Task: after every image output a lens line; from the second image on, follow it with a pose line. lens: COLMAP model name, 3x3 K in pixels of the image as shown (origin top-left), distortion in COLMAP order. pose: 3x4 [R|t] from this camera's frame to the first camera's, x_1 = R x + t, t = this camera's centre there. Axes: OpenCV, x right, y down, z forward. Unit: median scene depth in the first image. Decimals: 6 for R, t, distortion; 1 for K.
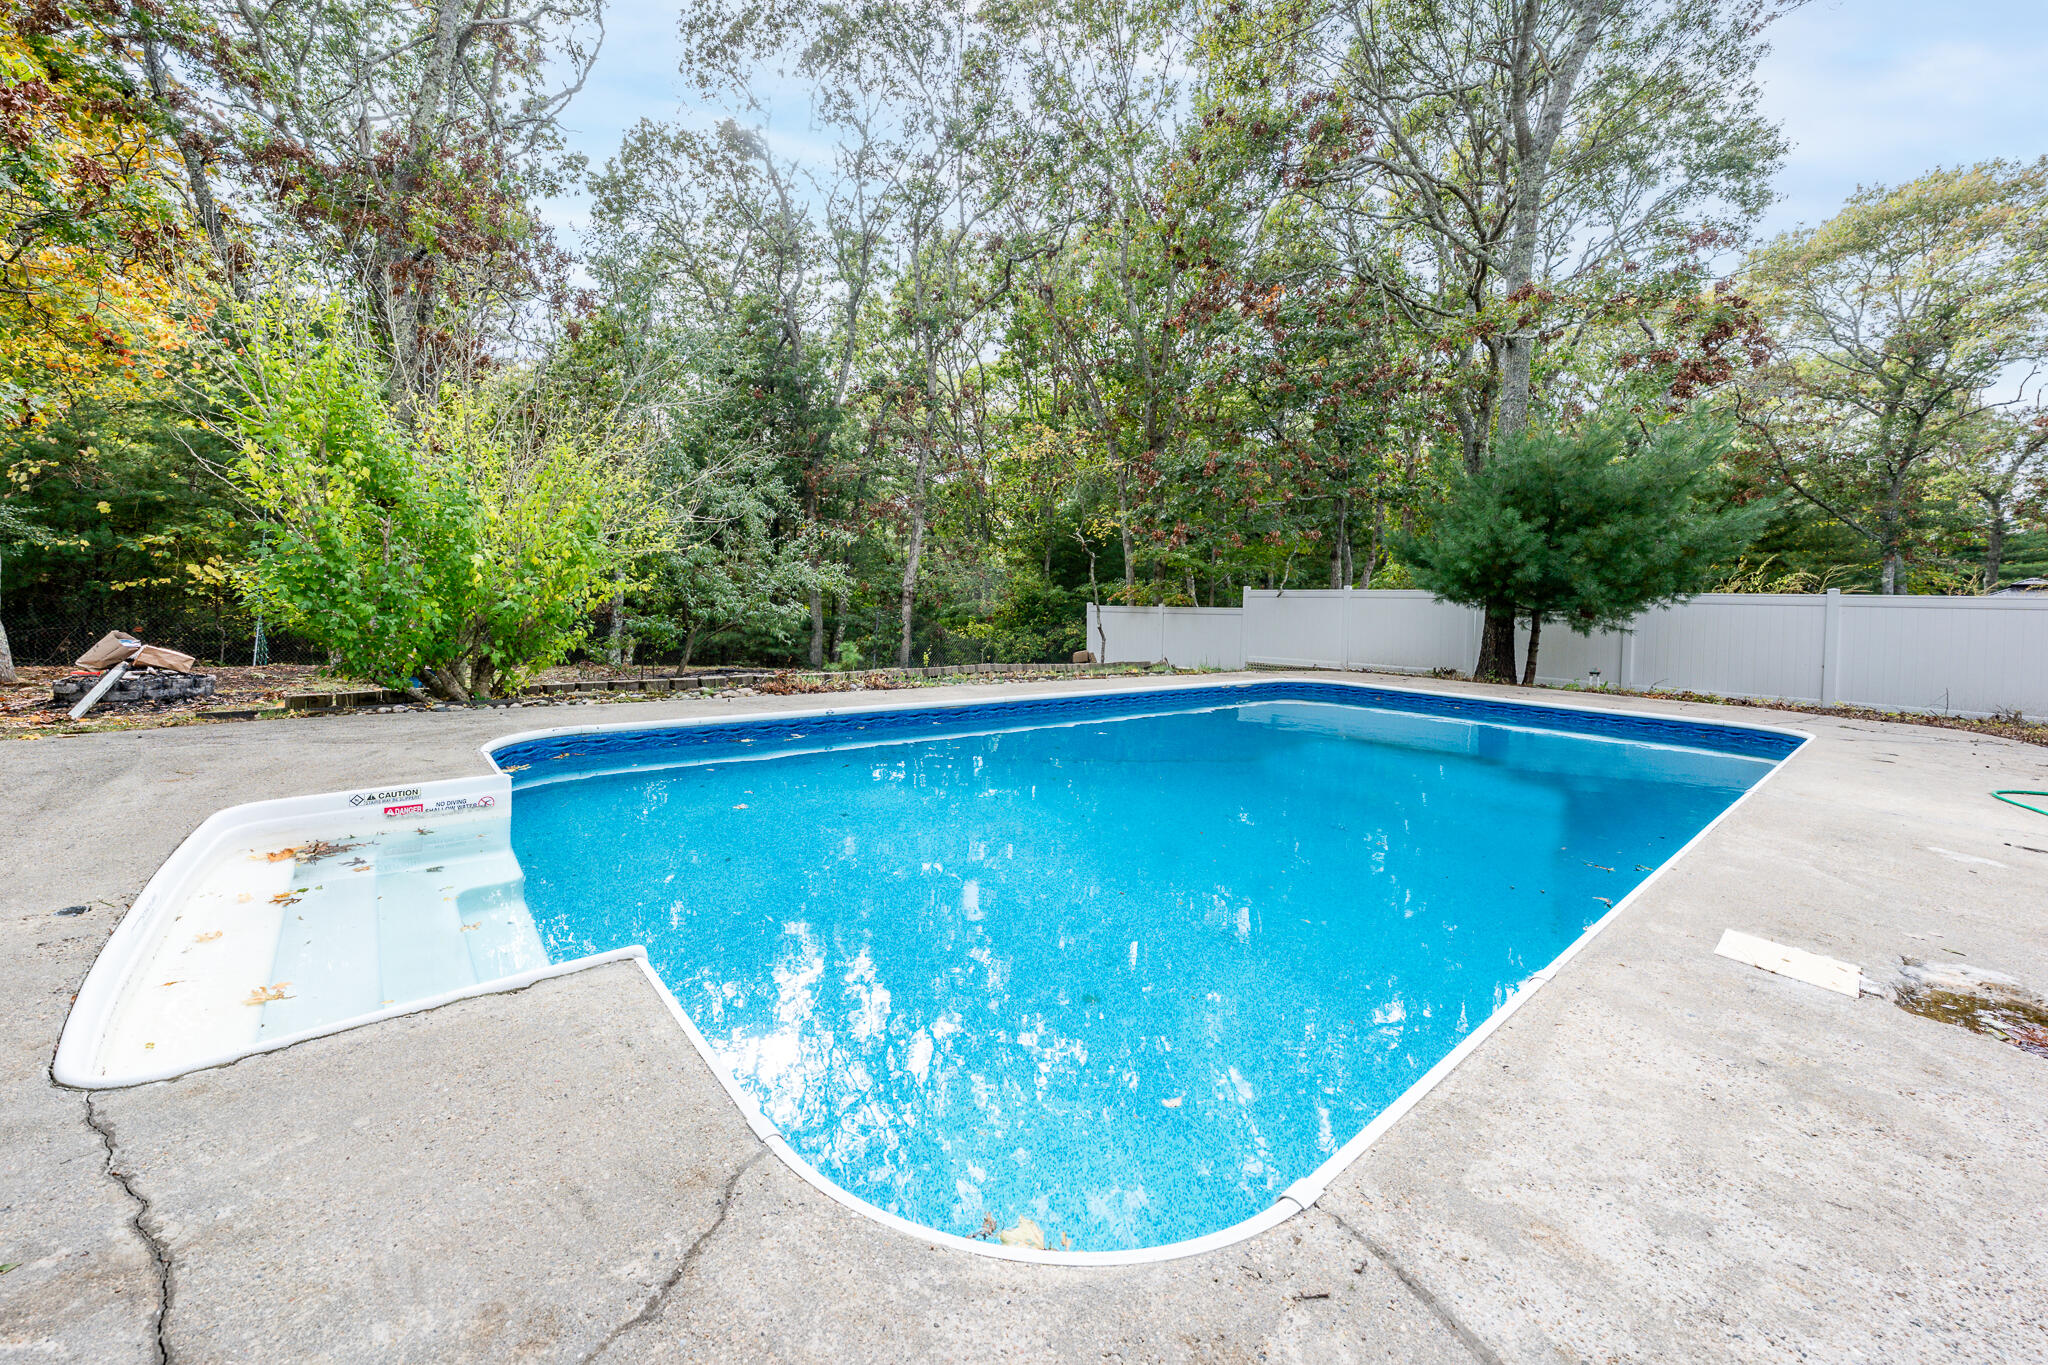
lens RADIAL K [[830.9, 0, 1024.0], [0, 830.9, 682.5], [0, 0, 1]] dist [0.000596, 0.000137]
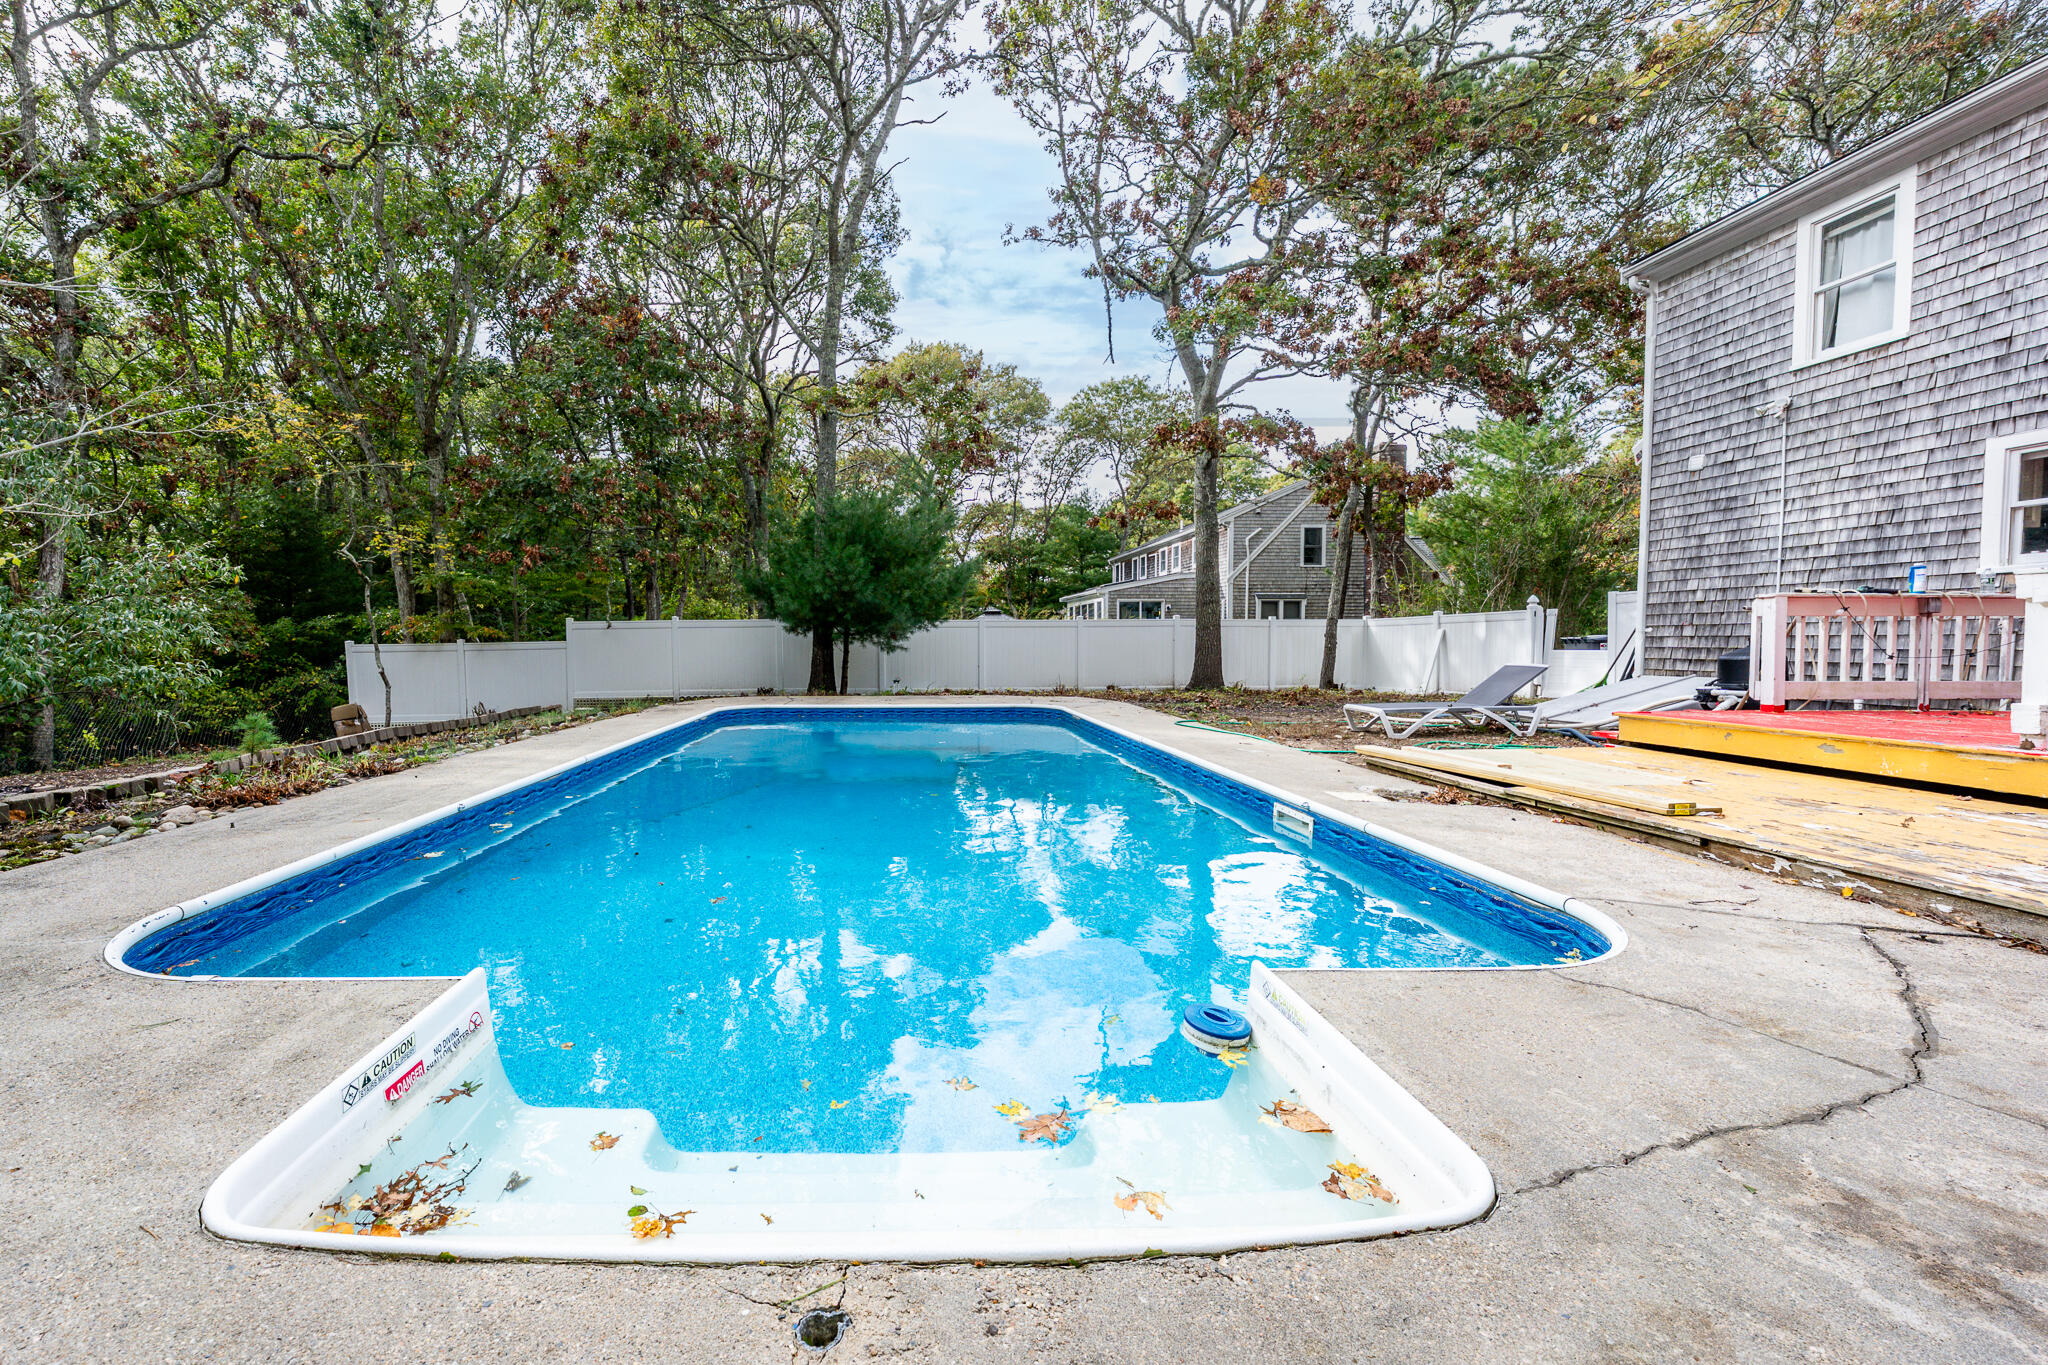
lens RADIAL K [[830.9, 0, 1024.0], [0, 830.9, 682.5], [0, 0, 1]] dist [0.000596, 0.000137]
pose [[0.556777, -0.077195, 0.827067, -0.221078], [0.104911, 0.994234, 0.022172, -0.013443], [-0.824010, 0.074424, 0.561666, 0.094060]]
